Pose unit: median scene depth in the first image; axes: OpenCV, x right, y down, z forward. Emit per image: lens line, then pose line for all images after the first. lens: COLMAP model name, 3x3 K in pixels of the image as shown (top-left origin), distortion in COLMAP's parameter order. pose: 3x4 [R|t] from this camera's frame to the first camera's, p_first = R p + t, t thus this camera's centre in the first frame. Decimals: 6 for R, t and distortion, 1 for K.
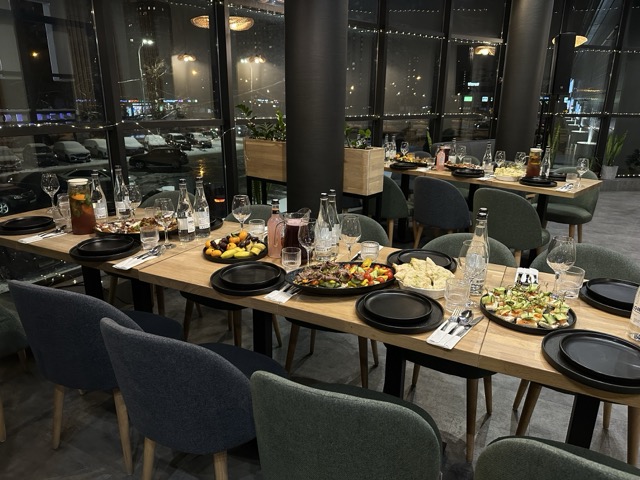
lens RADIAL K [[447.0, 0, 320.0], [0, 447.0, 240.0], [0, 0, 1]] dist [0.046932, -0.049336]
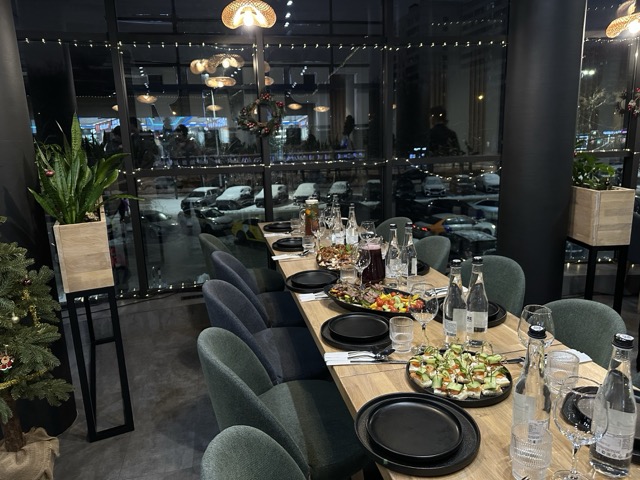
lens RADIAL K [[447.0, 0, 320.0], [0, 447.0, 240.0], [0, 0, 1]] dist [0.046932, -0.049336]
pose [[0.636850, 0.137002, -0.758717, 0.414712], [-0.190705, 0.981497, 0.017156, -0.029341], [0.747029, 0.133766, 0.651194, 0.089854]]
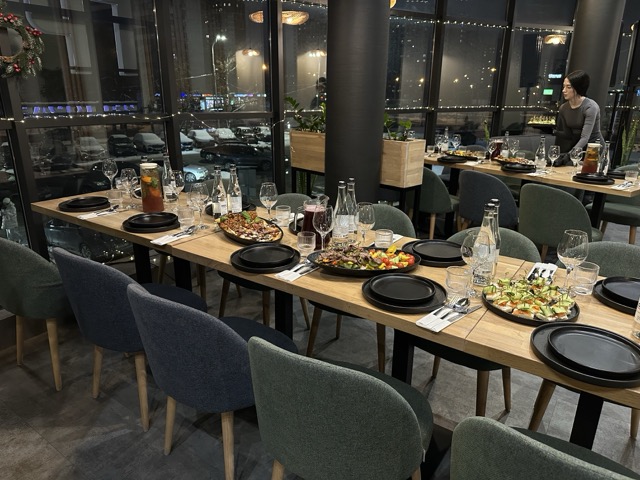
lens RADIAL K [[446.0, 0, 314.9], [0, 446.0, 242.4], [0, 0, 1]] dist [0.051642, -0.052840]
pose [[0.988383, 0.045968, -0.144866, 0.058615], [-0.043370, 0.998838, 0.021037, 0.010300], [0.145665, -0.014510, 0.989228, -0.022765]]
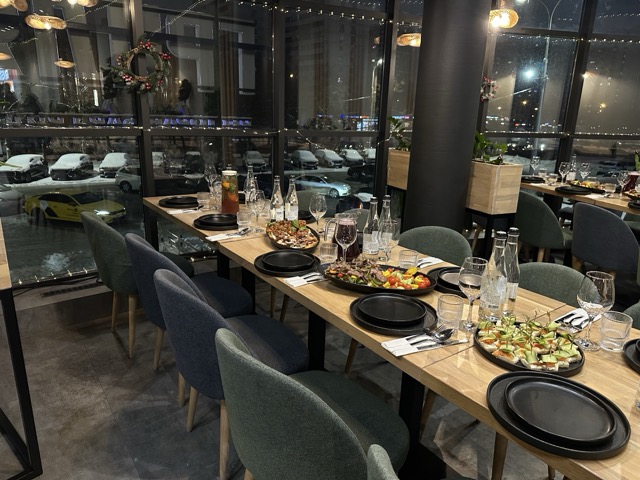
lens RADIAL K [[443.6, 0, 317.6], [0, 443.6, 241.4], [0, 0, 1]] dist [0.087993, -0.122990]
pose [[0.885576, 0.144140, -0.441565, 0.205763], [-0.157601, 0.987483, 0.006269, 0.006098], [0.436941, 0.064040, 0.897207, 0.013309]]
